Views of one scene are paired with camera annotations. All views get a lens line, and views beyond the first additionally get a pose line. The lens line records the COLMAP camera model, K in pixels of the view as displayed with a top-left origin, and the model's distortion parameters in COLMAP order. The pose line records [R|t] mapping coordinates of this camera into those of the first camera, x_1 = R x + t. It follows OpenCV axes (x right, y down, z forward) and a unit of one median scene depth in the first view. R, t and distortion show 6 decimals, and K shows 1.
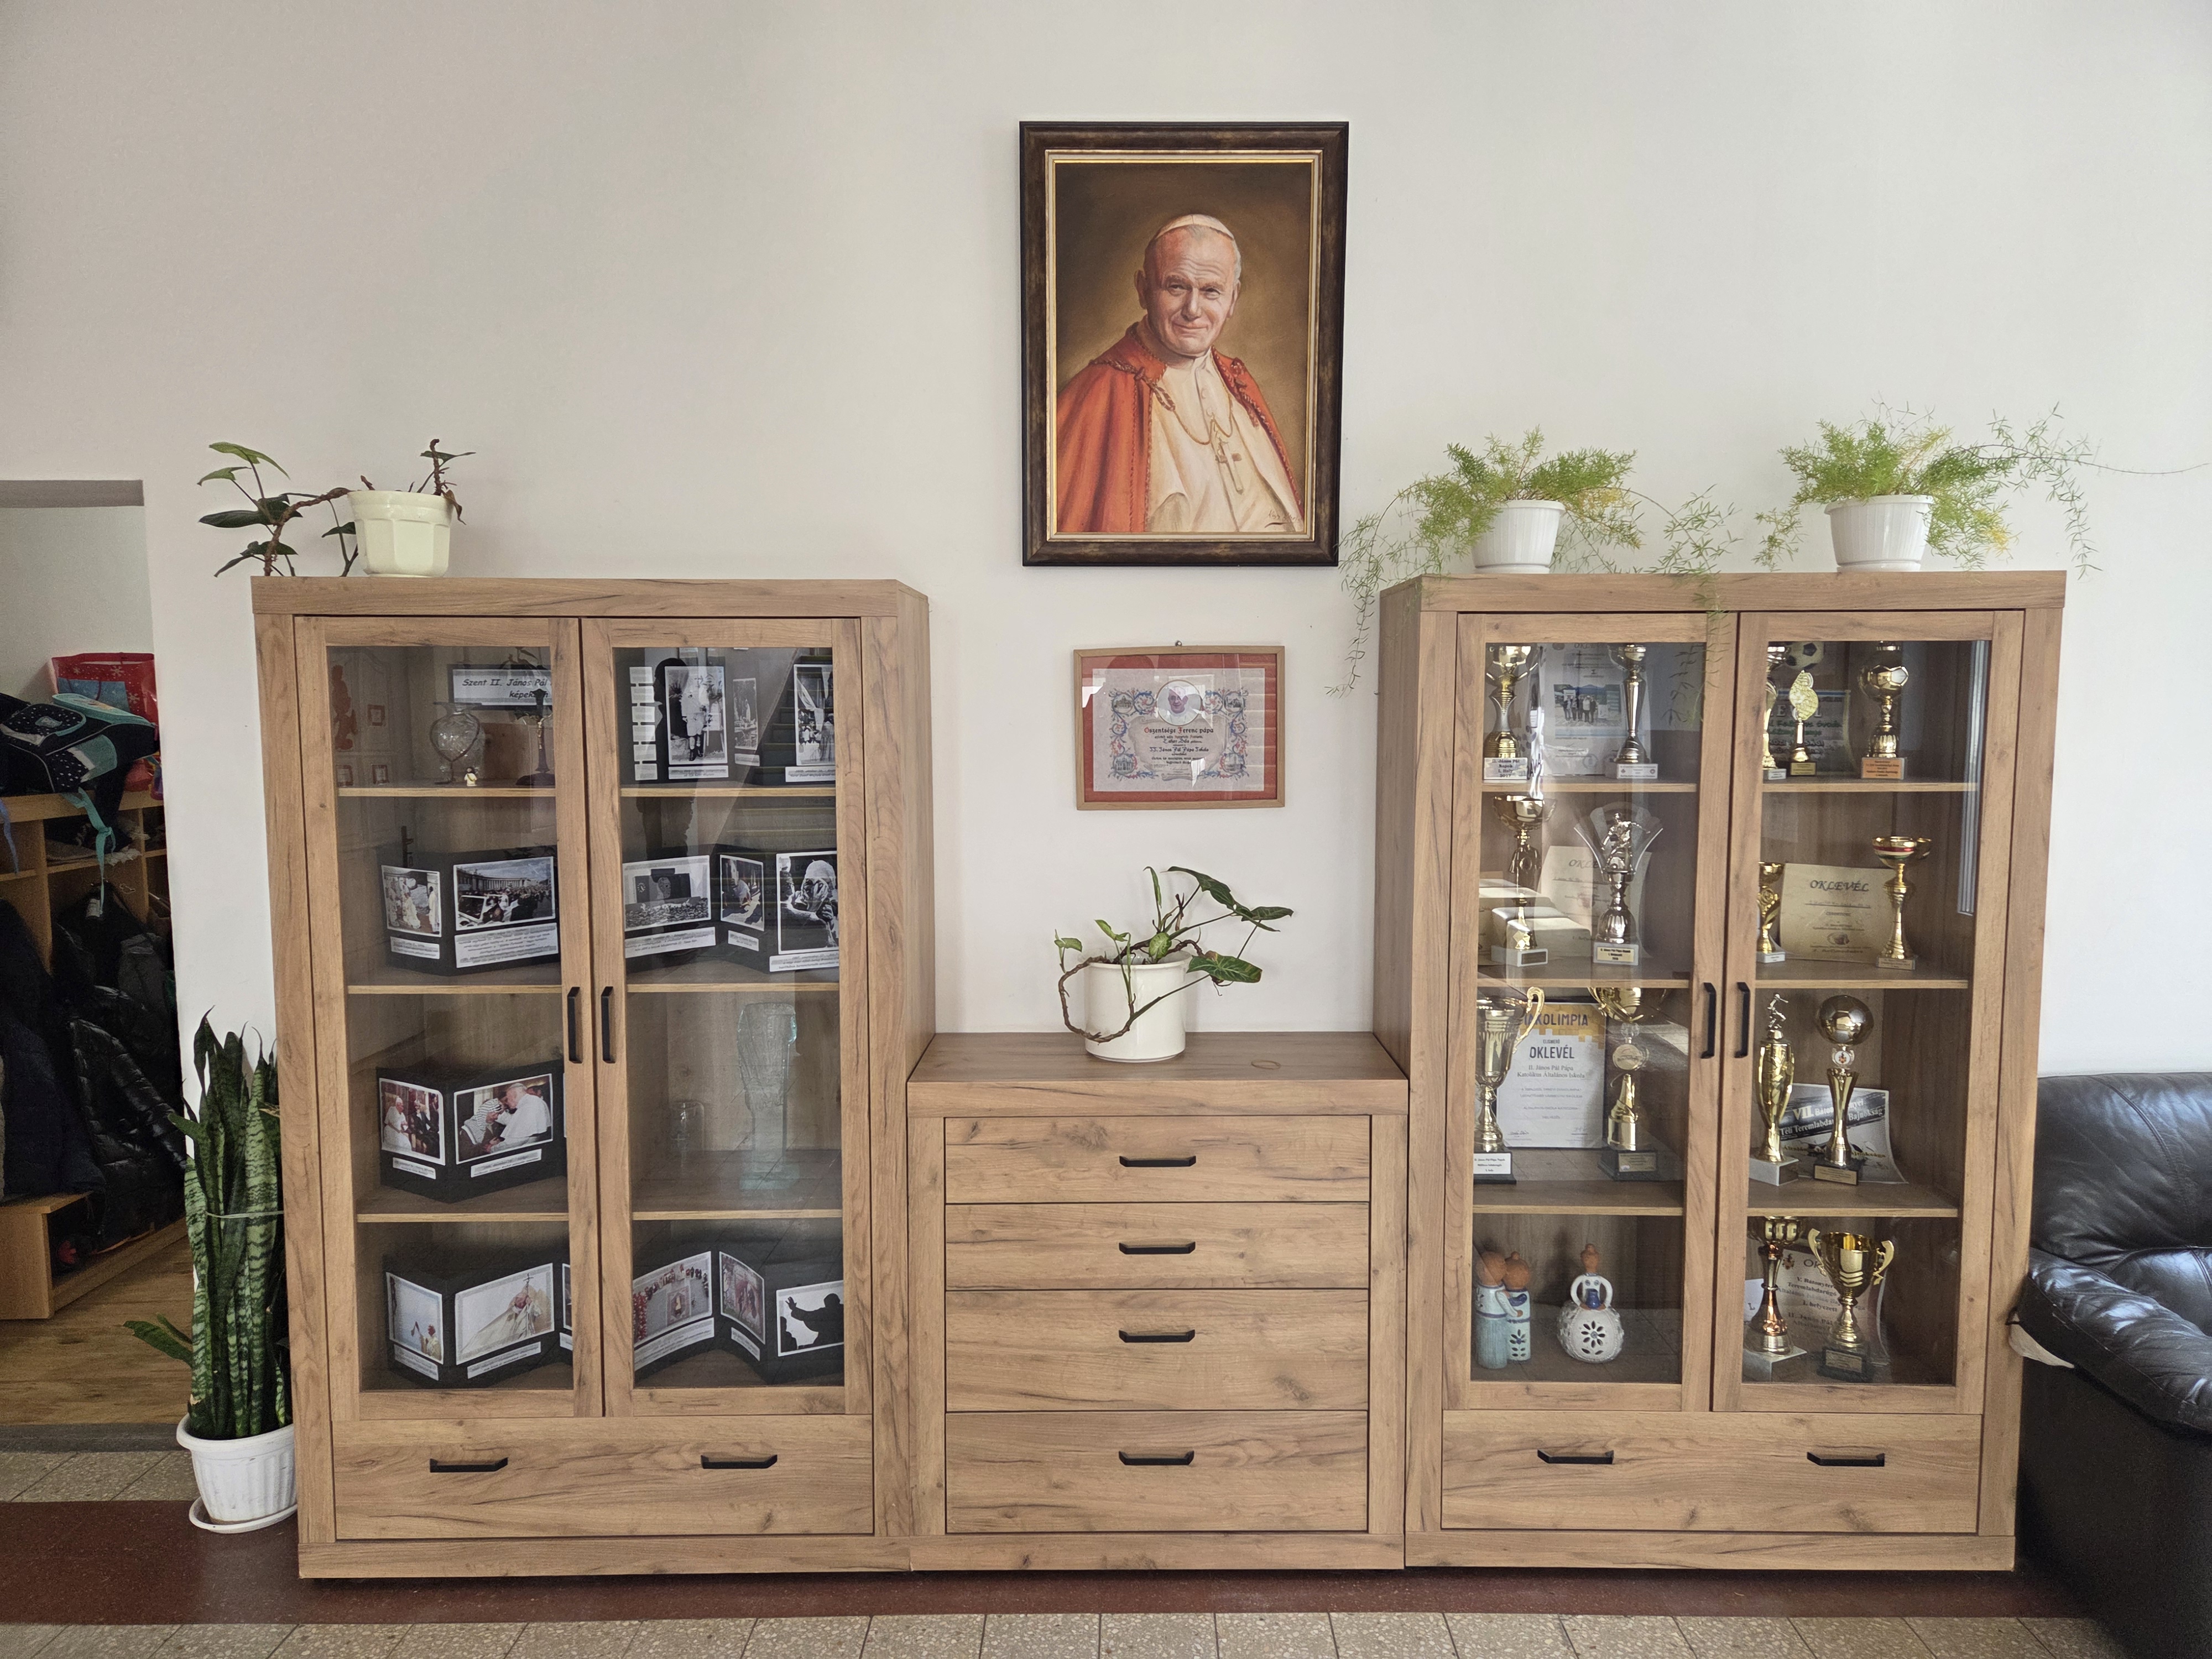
lens RADIAL K [[1498.9, 0, 1102.5], [0, 1498.9, 828.9], [0, 0, 1]] dist [0.010517, 0.001740]
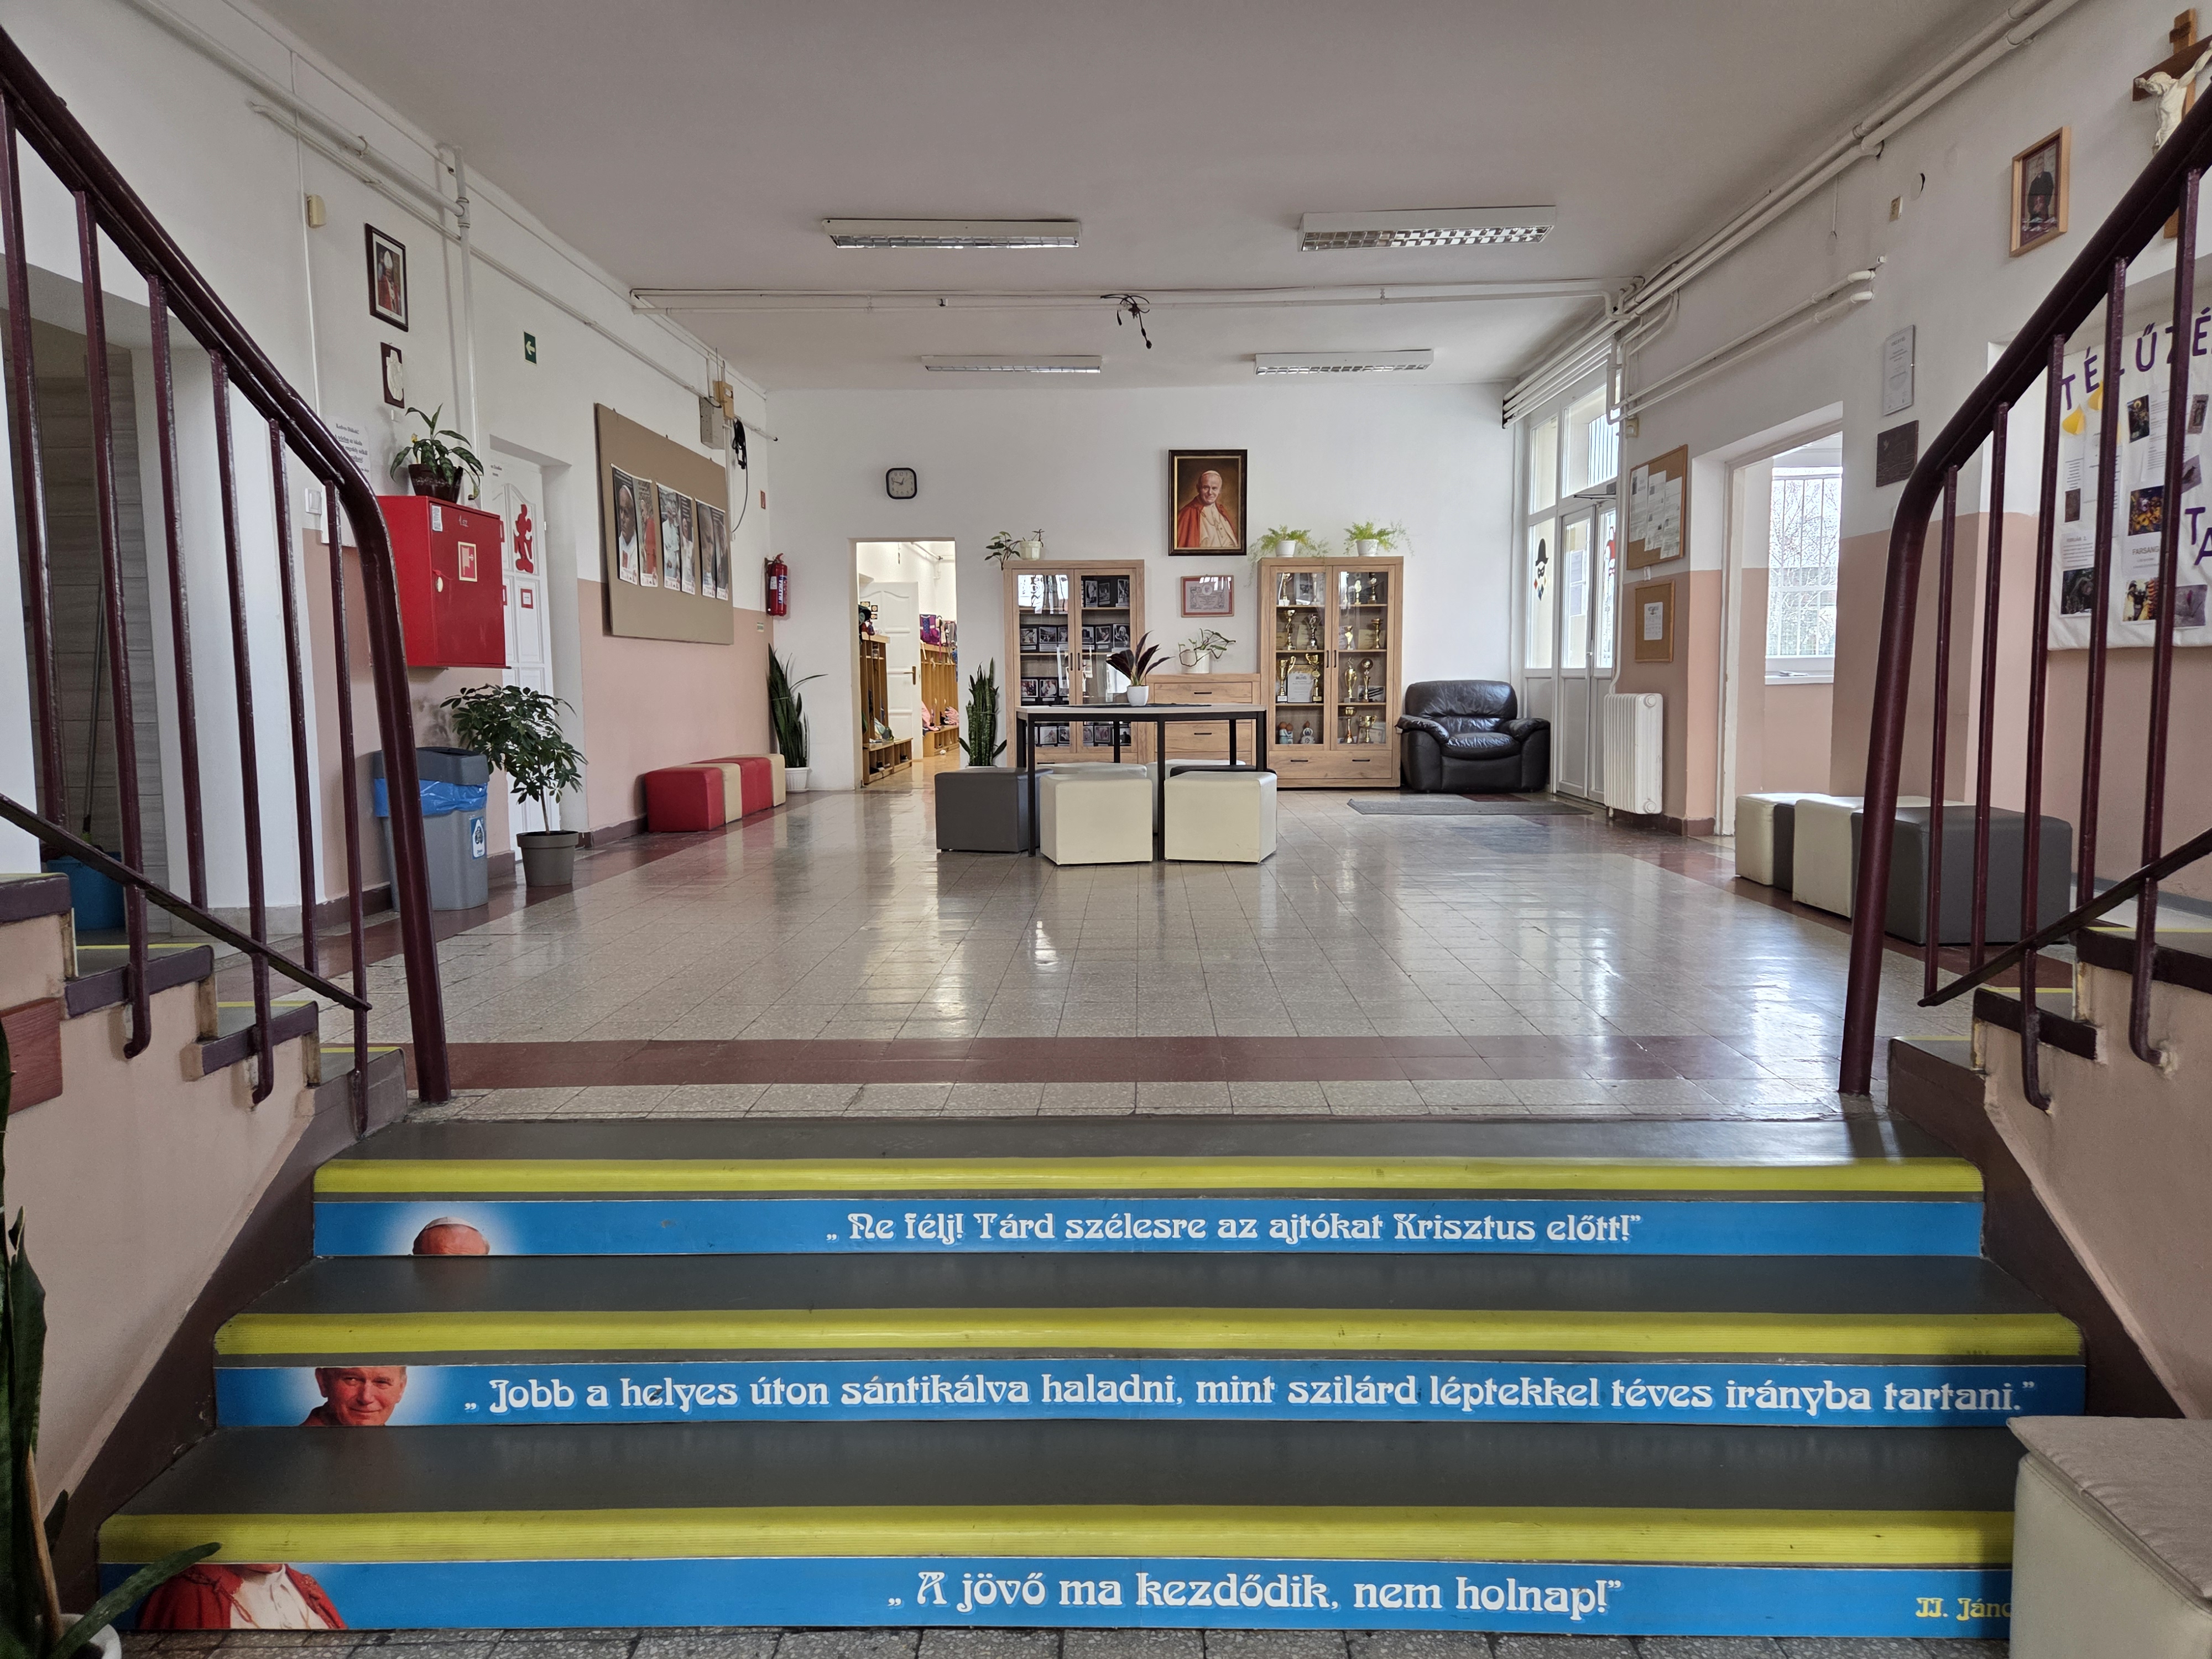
lens RADIAL K [[1498.9, 0, 1111.8], [0, 1498.9, 832.7], [0, 0, 1]] dist [0.010517, 0.001740]
pose [[0.999955, -0.005883, -0.007444, -0.186911], [0.006113, 0.999491, 0.031313, 0.460897], [0.007256, -0.031357, 0.999482, -3.183436]]
